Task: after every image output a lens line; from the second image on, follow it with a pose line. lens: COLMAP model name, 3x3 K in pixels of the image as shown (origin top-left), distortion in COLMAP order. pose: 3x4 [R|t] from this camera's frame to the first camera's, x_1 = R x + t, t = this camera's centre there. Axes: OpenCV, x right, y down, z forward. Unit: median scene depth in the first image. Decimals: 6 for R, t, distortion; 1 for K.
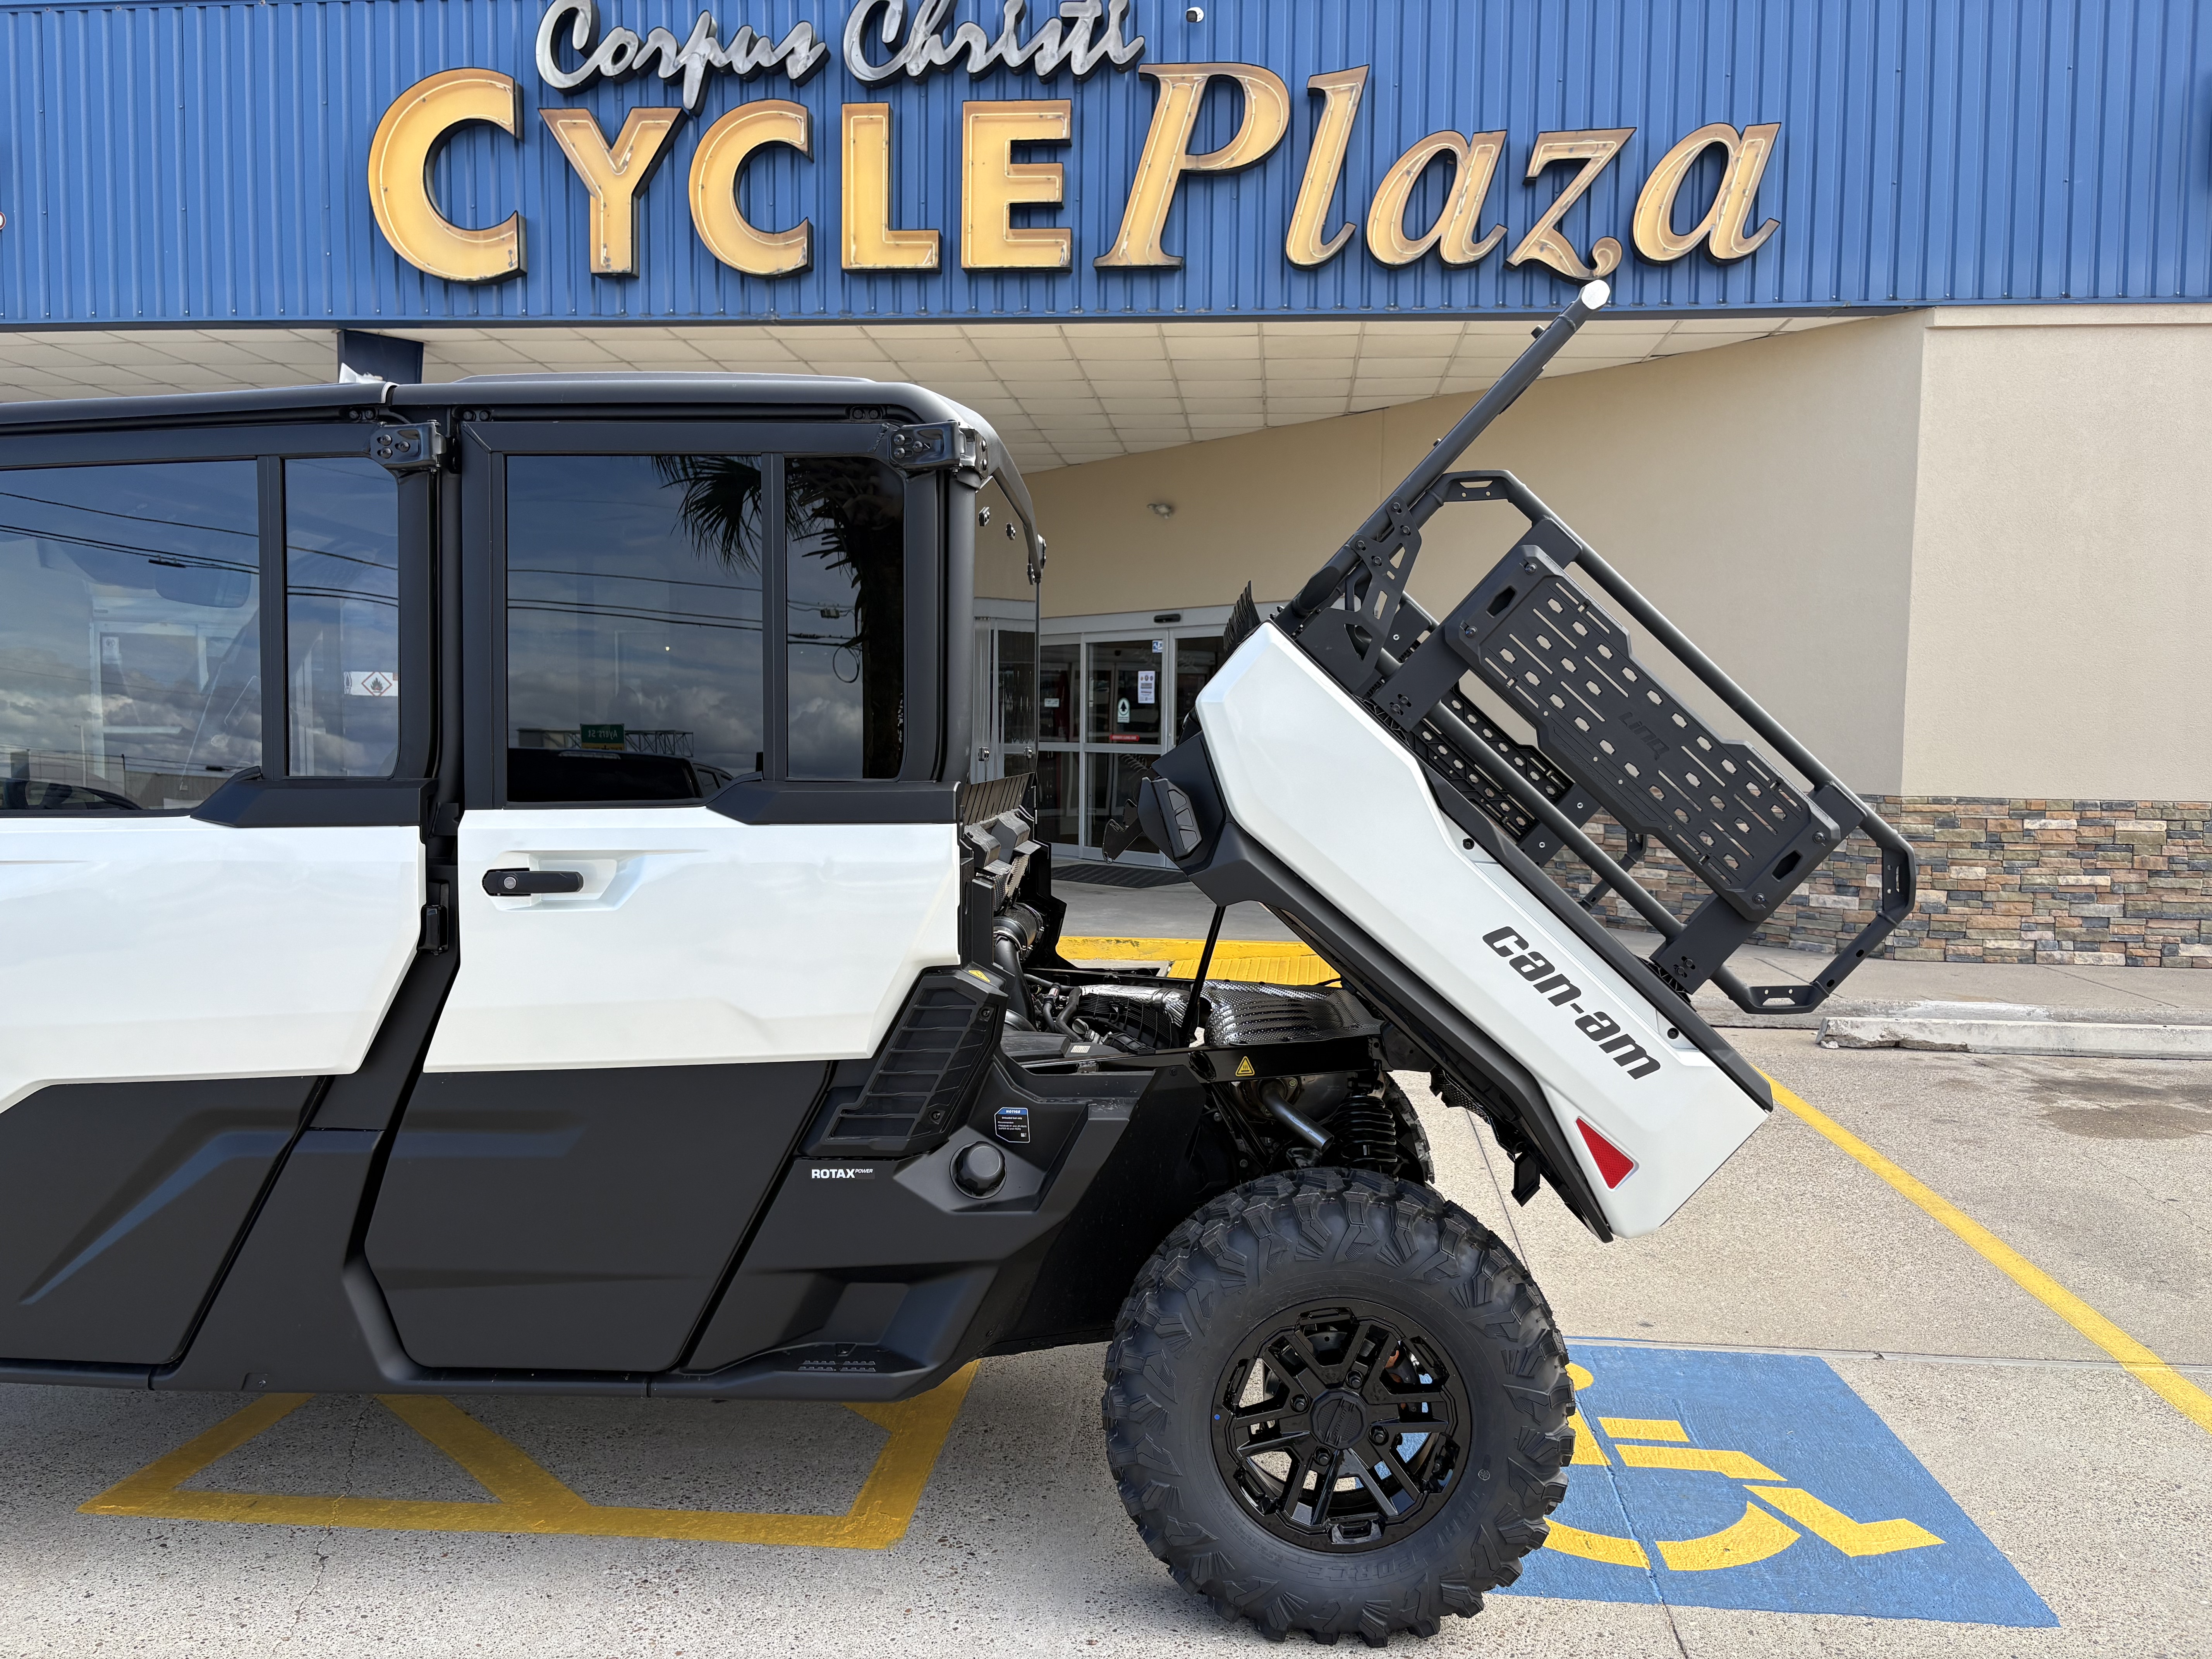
lens RADIAL K [[1671.9, 0, 1107.7], [0, 1671.9, 836.8], [0, 0, 1]] dist [0.032777, -0.048498]
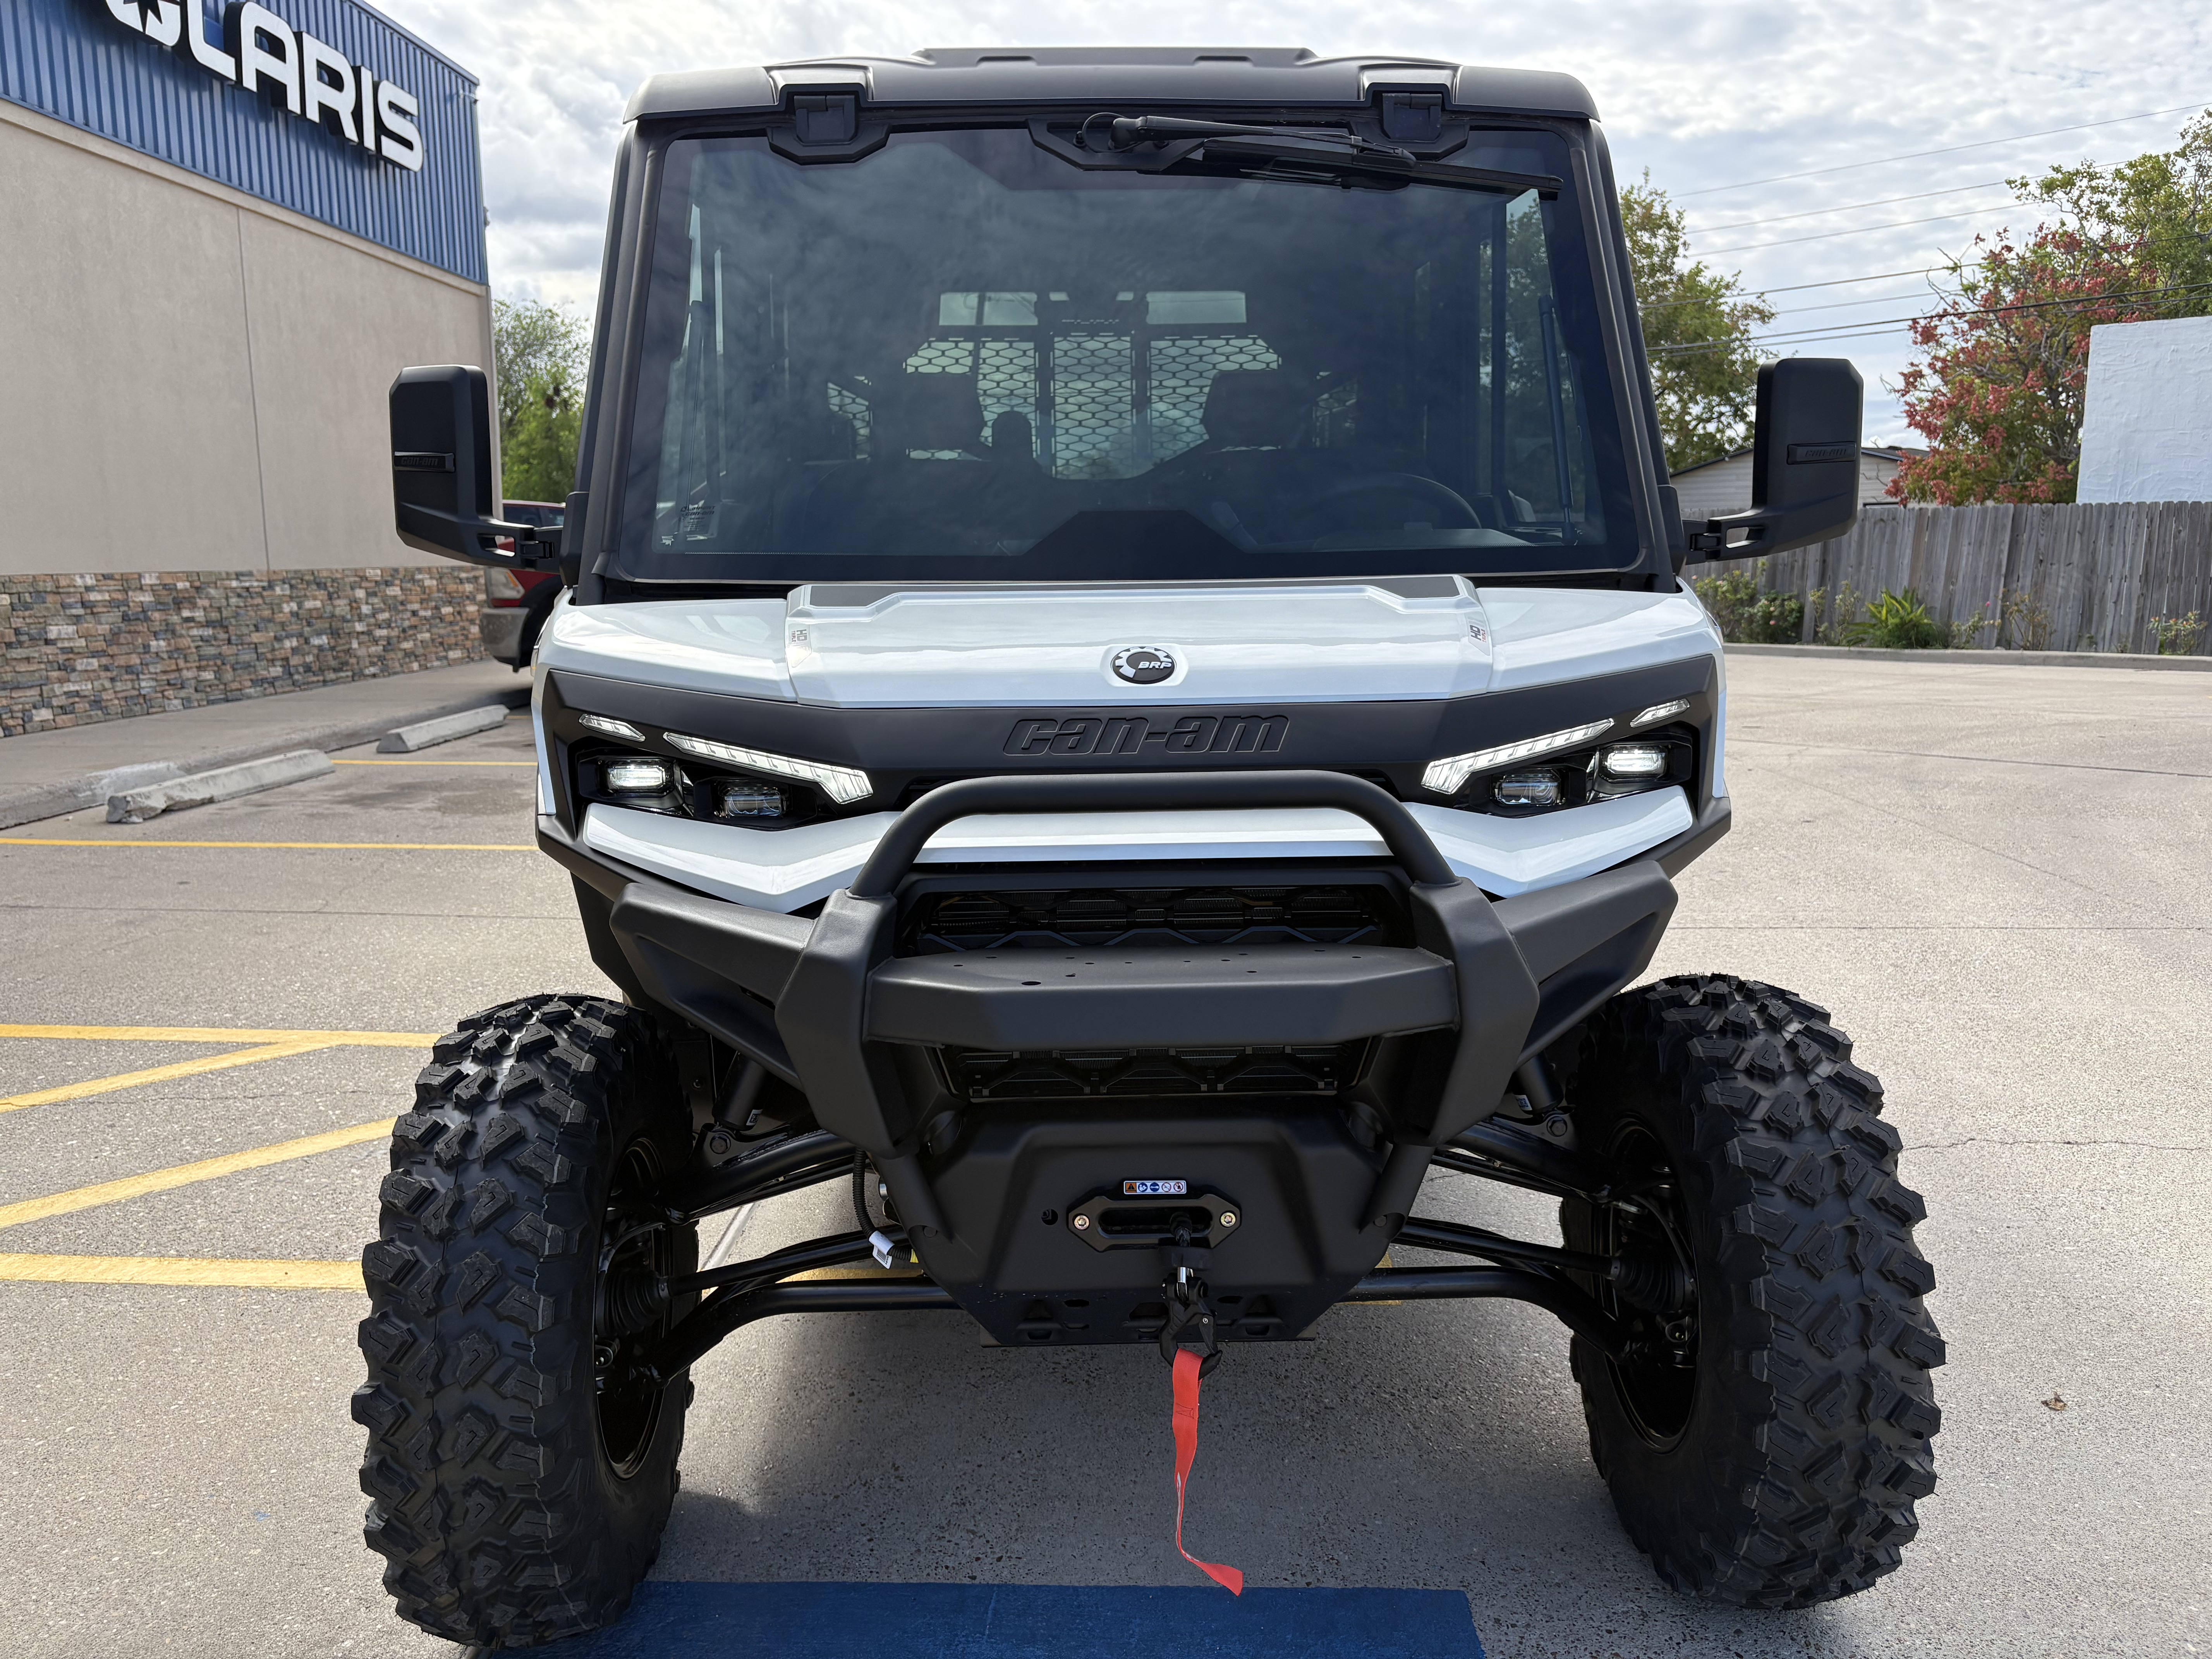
lens RADIAL K [[1671.9, 0, 1108.6], [0, 1671.9, 830.6], [0, 0, 1]] dist [0.032777, -0.048498]
pose [[-0.083786, -0.166661, 0.982448, -0.263777], [0.054450, 0.983676, 0.171513, -0.003732], [-0.994995, 0.067864, -0.073343, 0.221744]]
